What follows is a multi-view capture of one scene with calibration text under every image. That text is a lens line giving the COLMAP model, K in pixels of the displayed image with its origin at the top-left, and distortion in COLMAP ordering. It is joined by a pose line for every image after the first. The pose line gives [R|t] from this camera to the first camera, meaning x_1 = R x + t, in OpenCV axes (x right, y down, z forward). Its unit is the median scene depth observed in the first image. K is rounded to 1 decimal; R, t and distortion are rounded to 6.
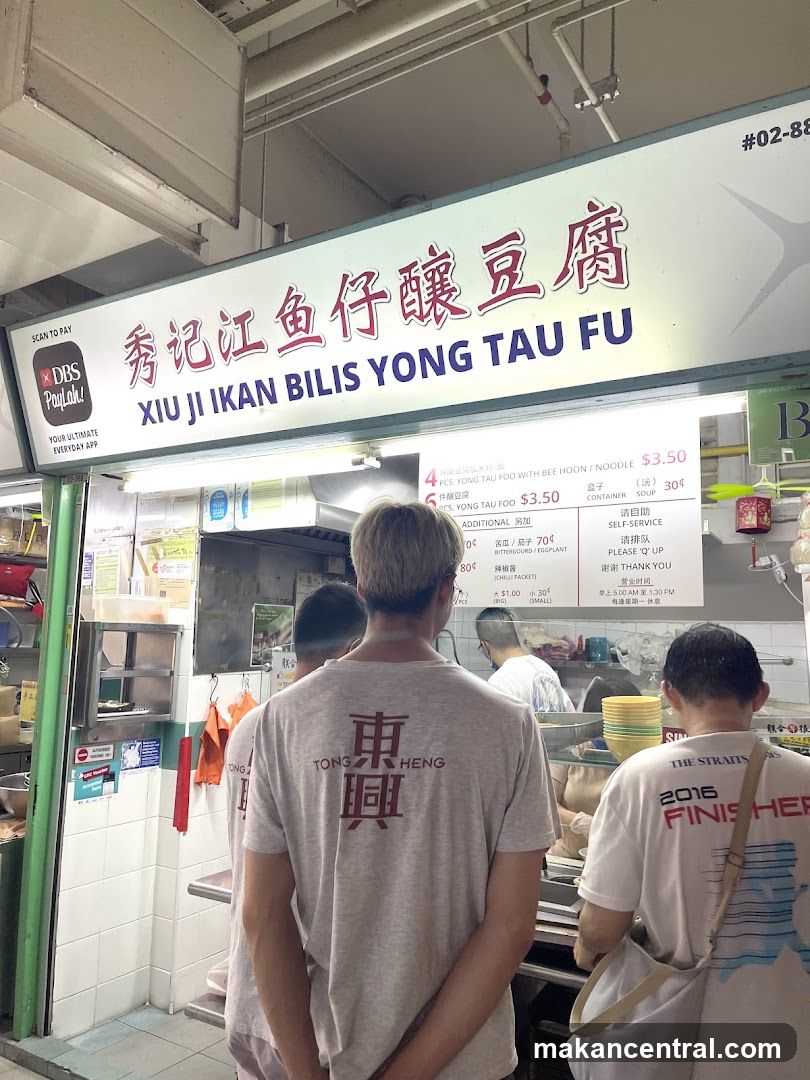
lens RADIAL K [[828.3, 0, 411.3], [0, 828.3, 535.2], [0, 0, 1]] dist [0.059875, -0.073676]
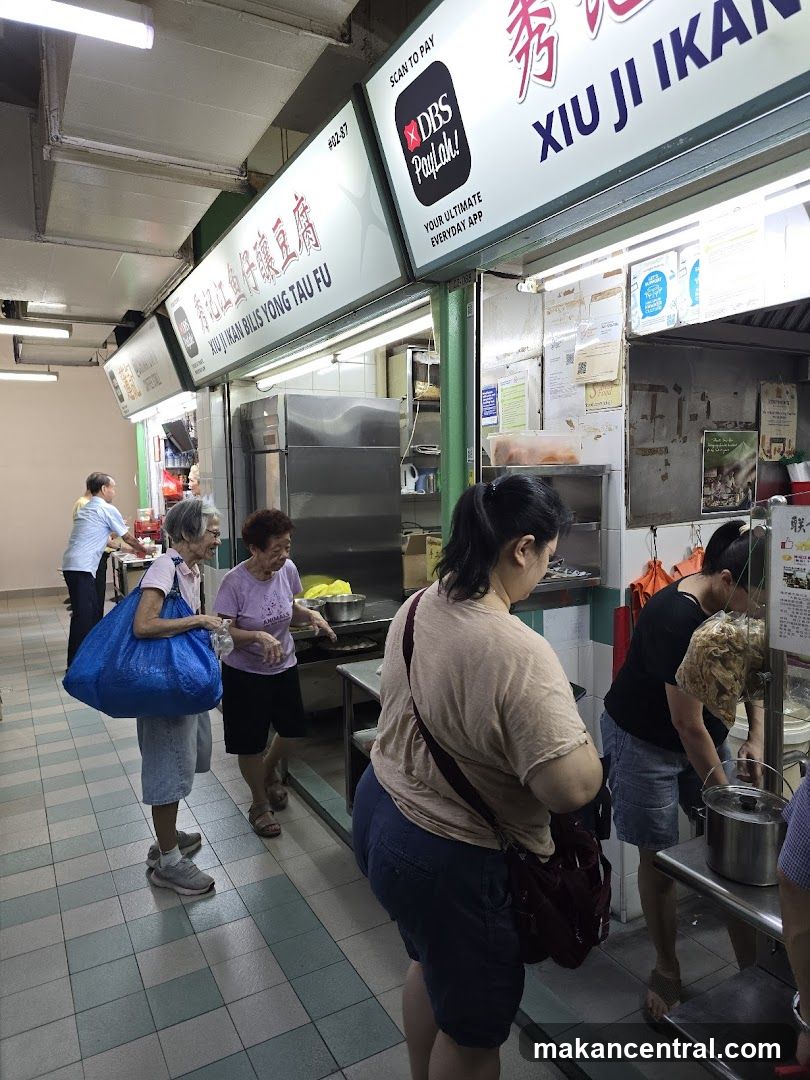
lens RADIAL K [[736.6, 0, 401.0], [0, 736.6, 534.3], [0, 0, 1]] dist [0.070740, -0.055554]
pose [[0.867778, 0.002063, -0.496947, -0.139892], [0.101394, 0.978221, 0.181117, 0.037699], [0.486498, -0.207556, 0.848670, 0.430607]]
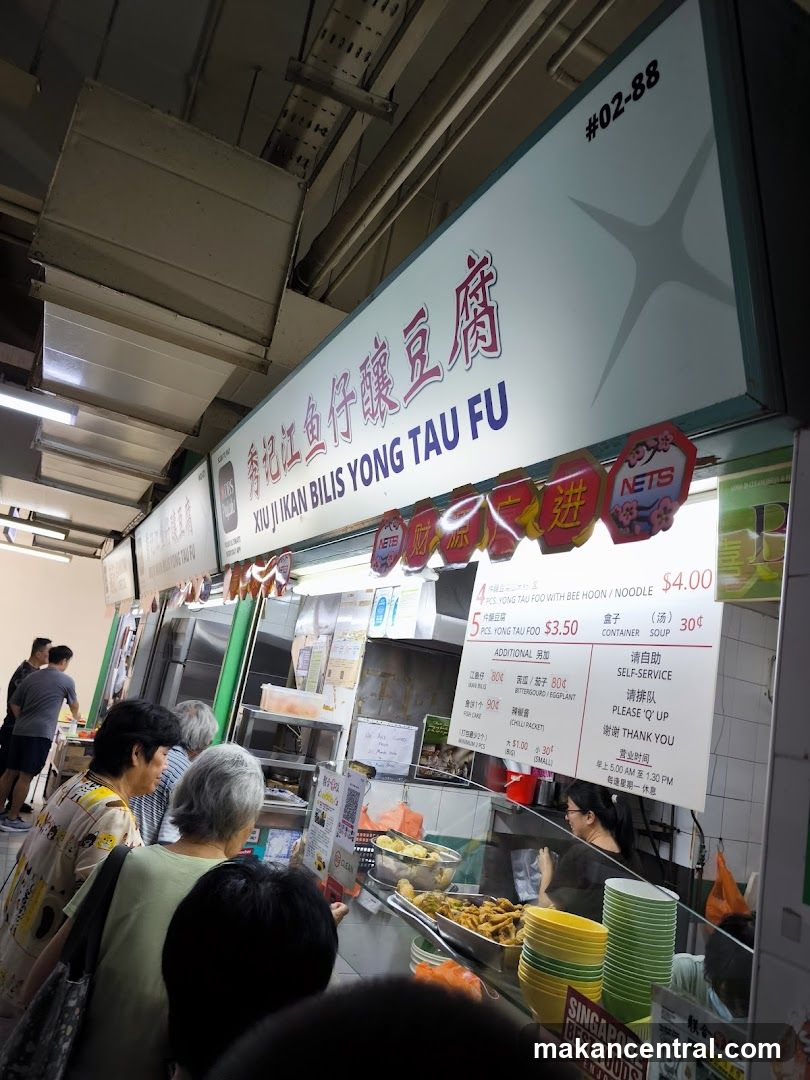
lens RADIAL K [[762.6, 0, 394.1], [0, 762.6, 538.7], [0, 0, 1]] dist [0.049839, -0.032942]
pose [[0.832513, 0.016124, -0.553770, 0.420340], [-0.089711, 0.990307, -0.106034, -0.036828], [0.546693, 0.137954, 0.825891, 0.294698]]
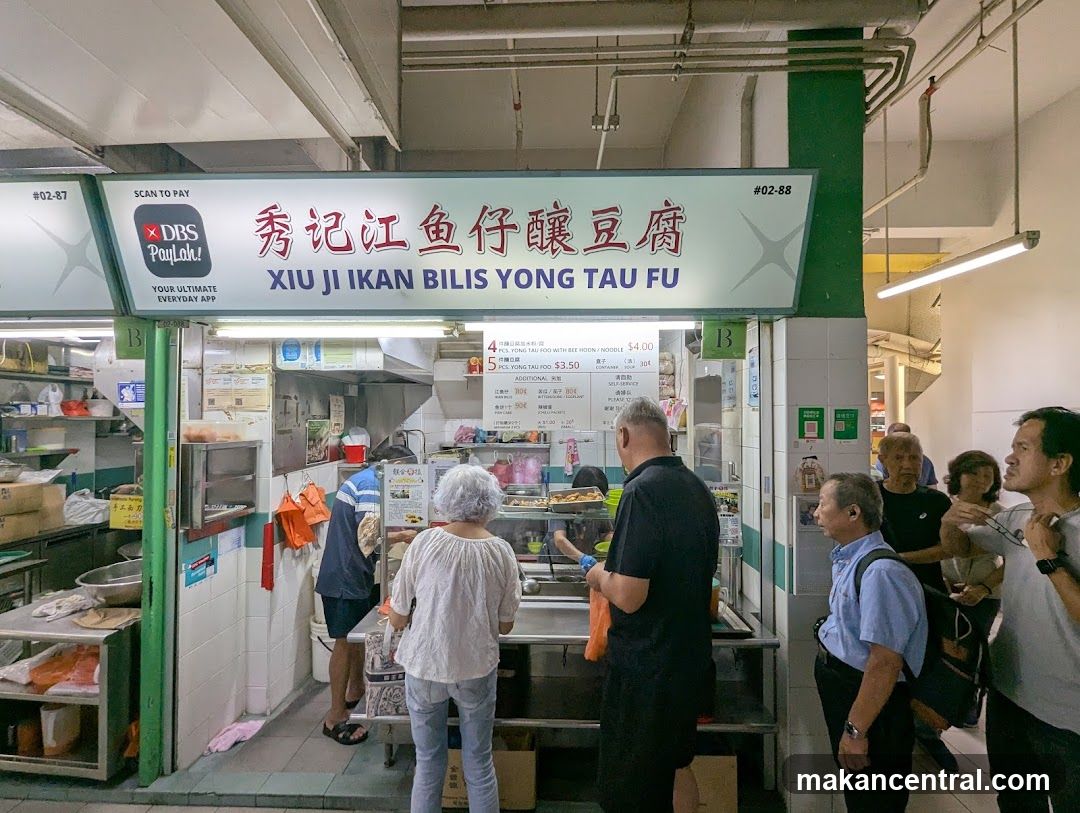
lens RADIAL K [[455.6, 0, 551.6], [0, 455.6, 410.7], [0, 0, 1]] dist [0.002398, 0.000664]
pose [[0.860340, -0.011727, 0.509585, -0.339180], [-0.046924, 0.993668, 0.102089, -0.045857], [-0.507556, -0.111743, 0.854342, 0.214515]]
